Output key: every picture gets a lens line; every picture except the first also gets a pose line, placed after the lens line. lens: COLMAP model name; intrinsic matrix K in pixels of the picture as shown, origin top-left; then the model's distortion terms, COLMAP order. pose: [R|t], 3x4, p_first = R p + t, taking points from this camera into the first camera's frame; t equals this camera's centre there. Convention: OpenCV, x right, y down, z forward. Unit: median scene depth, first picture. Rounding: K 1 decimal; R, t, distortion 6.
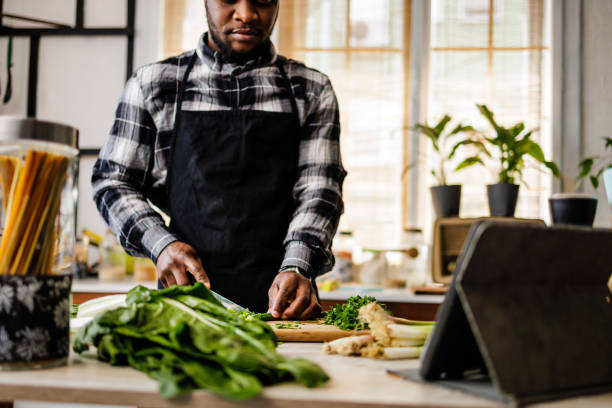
lens RADIAL K [[660.5, 0, 284.5], [0, 660.5, 207.3], [0, 0, 1]] dist [0.018145, 0.009156]
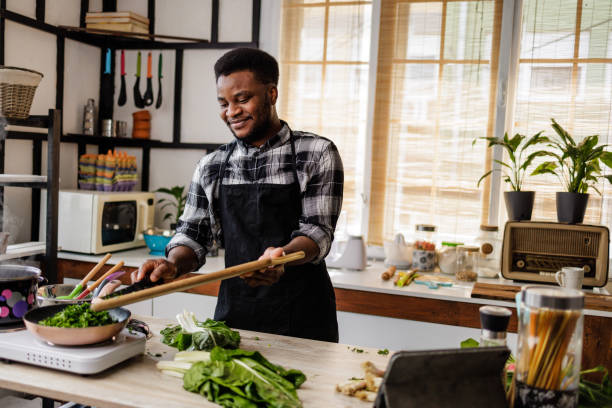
lens RADIAL K [[658.2, 0, 284.2], [0, 658.2, 203.0], [0, 0, 1]] dist [0.023215, -0.003011]
pose [[0.976263, 0.031769, -0.214248, 0.092749], [-0.005523, 0.992514, 0.122002, -0.149933], [0.216520, -0.117923, 0.969130, -0.190921]]
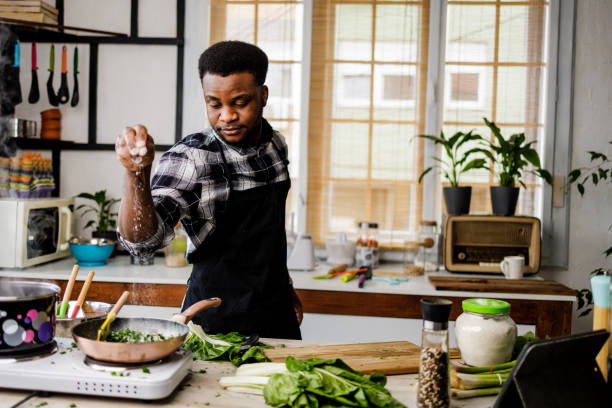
lens RADIAL K [[662.0, 0, 281.8], [0, 662.0, 185.8], [0, 0, 1]] dist [0.013825, -0.007006]
pose [[0.999635, 0.001872, 0.026960, -0.103612], [-0.004220, 0.996175, 0.087282, -0.137657], [-0.026693, -0.087363, 0.995819, -0.179132]]
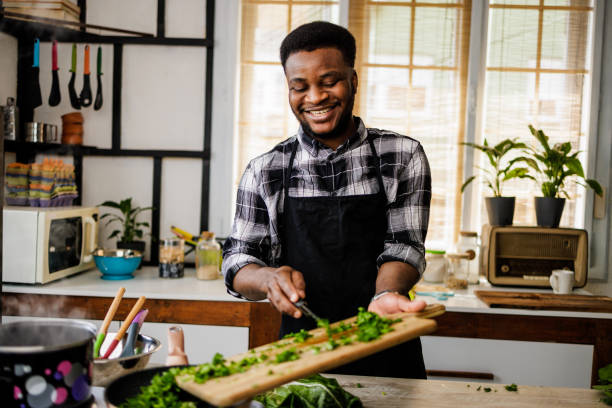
lens RADIAL K [[609.7, 0, 303.7], [0, 609.7, 203.7], [0, 0, 1]] dist [0.009871, -0.000995]
pose [[0.997913, 0.005676, 0.064323, -0.164856], [-0.012590, 0.994114, 0.107602, -0.131249], [-0.063333, -0.108187, 0.992111, -0.030288]]
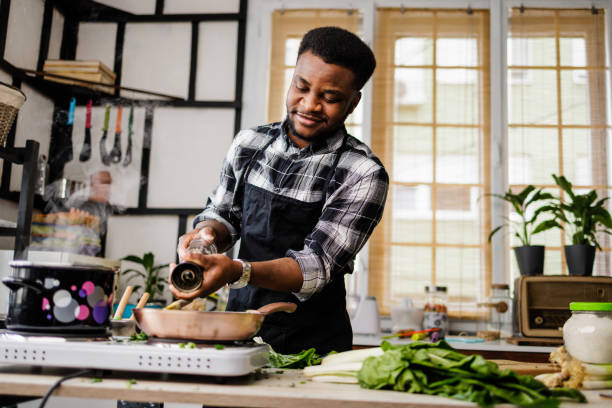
lens RADIAL K [[670.5, 0, 332.9], [0, 670.5, 183.5], [0, 0, 1]] dist [0.014244, 0.002737]
pose [[0.999032, 0.011569, 0.042452, -0.139420], [-0.006868, 0.993990, -0.109256, -0.012563], [-0.043461, 0.108859, 0.993107, -0.132215]]
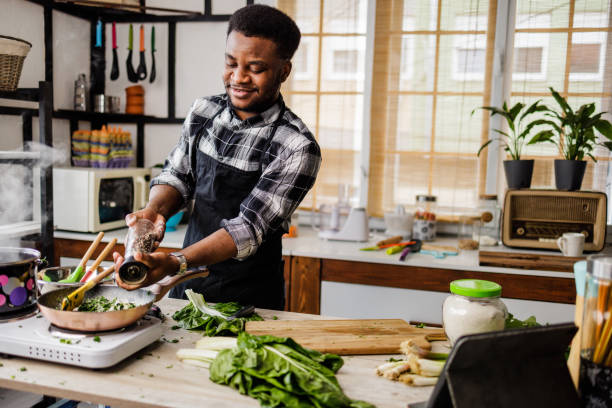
lens RADIAL K [[612.6, 0, 306.4], [0, 612.6, 202.5], [0, 0, 1]] dist [0.006702, 0.020890]
pose [[0.989311, 0.017816, -0.144725, 0.033661], [0.005537, 0.987202, 0.159380, -0.132837], [0.145713, -0.158478, 0.976551, -0.111160]]
